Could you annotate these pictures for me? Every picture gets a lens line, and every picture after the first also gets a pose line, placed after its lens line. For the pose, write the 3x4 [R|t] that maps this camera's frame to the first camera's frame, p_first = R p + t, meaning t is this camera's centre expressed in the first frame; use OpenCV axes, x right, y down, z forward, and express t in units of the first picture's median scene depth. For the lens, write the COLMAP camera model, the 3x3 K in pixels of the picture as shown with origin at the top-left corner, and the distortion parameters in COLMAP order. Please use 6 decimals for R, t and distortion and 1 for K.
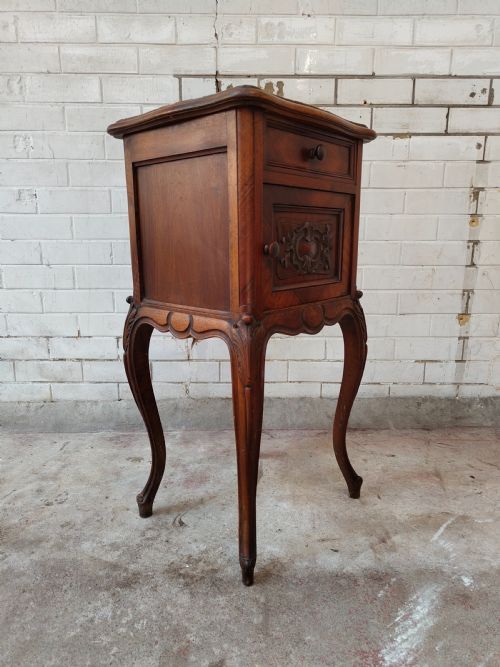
lens RADIAL K [[473.7, 0, 251.5], [0, 473.7, 336.0], [0, 0, 1]] dist [-0.002803, 0.011168]
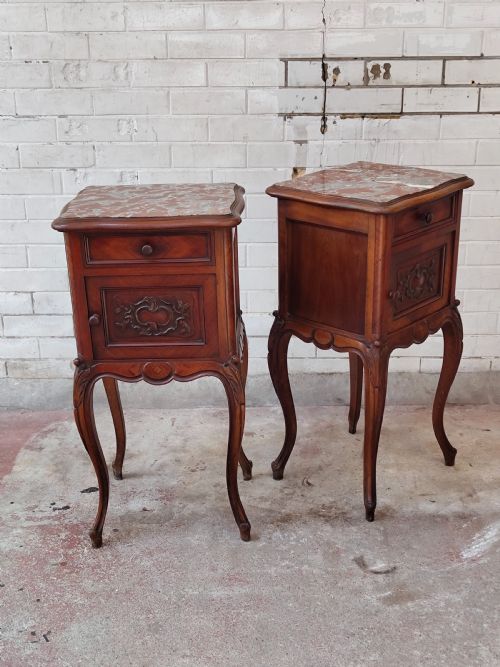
lens RADIAL K [[954.0, 0, 238.5], [0, 954.0, 344.2], [0, 0, 1]] dist [0.024347, 0.000000]
pose [[0.999665, -0.005264, -0.025356, -0.203375], [0.009377, 0.986260, 0.164933, -0.292262], [0.024139, -0.165115, 0.985979, -1.081058]]
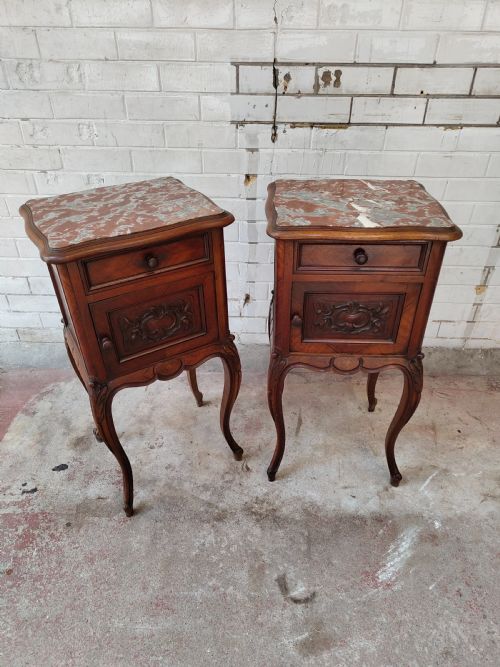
lens RADIAL K [[473.7, 0, 251.3], [0, 473.7, 342.9], [0, 0, 1]] dist [-0.002803, 0.011168]
pose [[0.999306, 0.024014, -0.028491, -0.079422], [-0.011057, 0.921290, 0.388718, -0.396565], [0.035583, -0.388133, 0.920916, -0.140494]]
